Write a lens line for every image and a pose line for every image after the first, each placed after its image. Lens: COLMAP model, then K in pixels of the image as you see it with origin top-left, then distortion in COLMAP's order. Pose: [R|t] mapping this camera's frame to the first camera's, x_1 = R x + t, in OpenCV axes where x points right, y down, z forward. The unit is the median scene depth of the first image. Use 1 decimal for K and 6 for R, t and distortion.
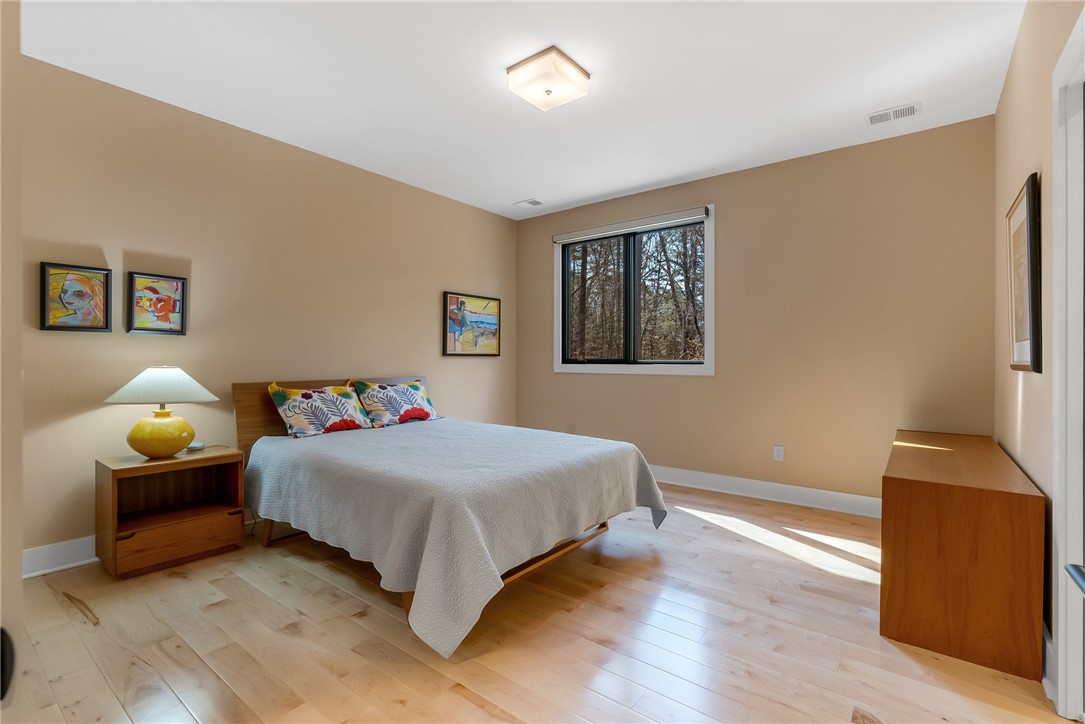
lens RADIAL K [[492.8, 0, 541.1], [0, 492.8, 358.0], [0, 0, 1]] dist [-0.000535, -0.000021]
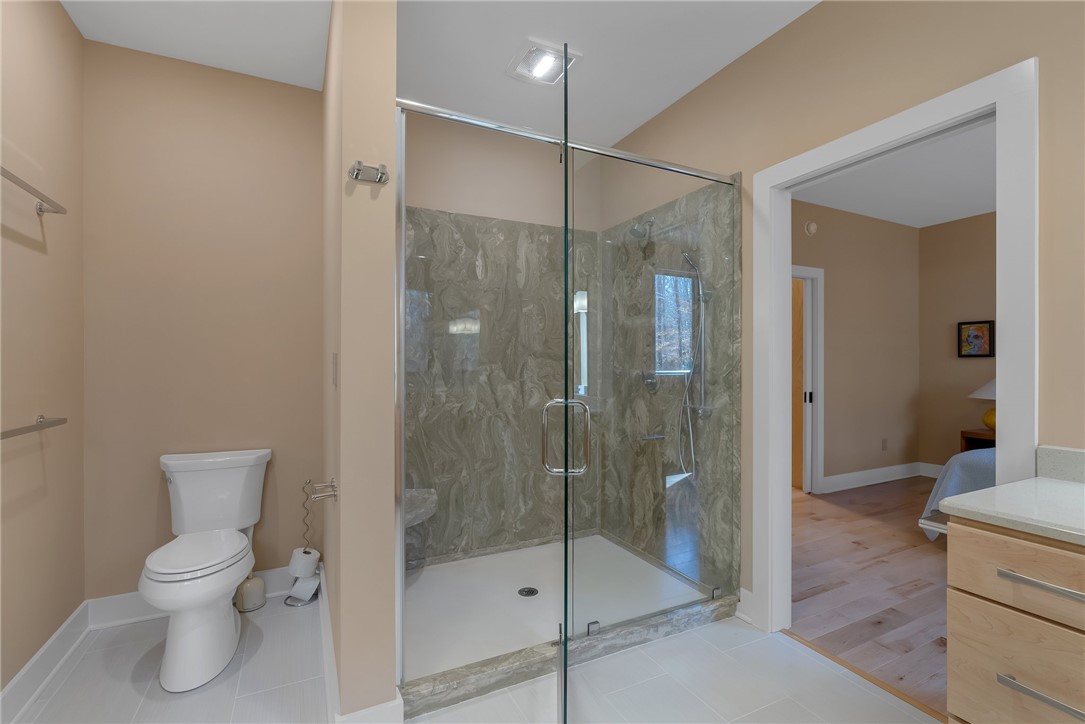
lens RADIAL K [[492.8, 0, 543.7], [0, 492.8, 363.1], [0, 0, 1]] dist [-0.000535, -0.000021]
pose [[-0.427341, -0.004982, -0.904077, 1.417367], [-0.004610, 0.999984, -0.003331, -0.019151], [0.904079, 0.002744, -0.427357, 0.336817]]
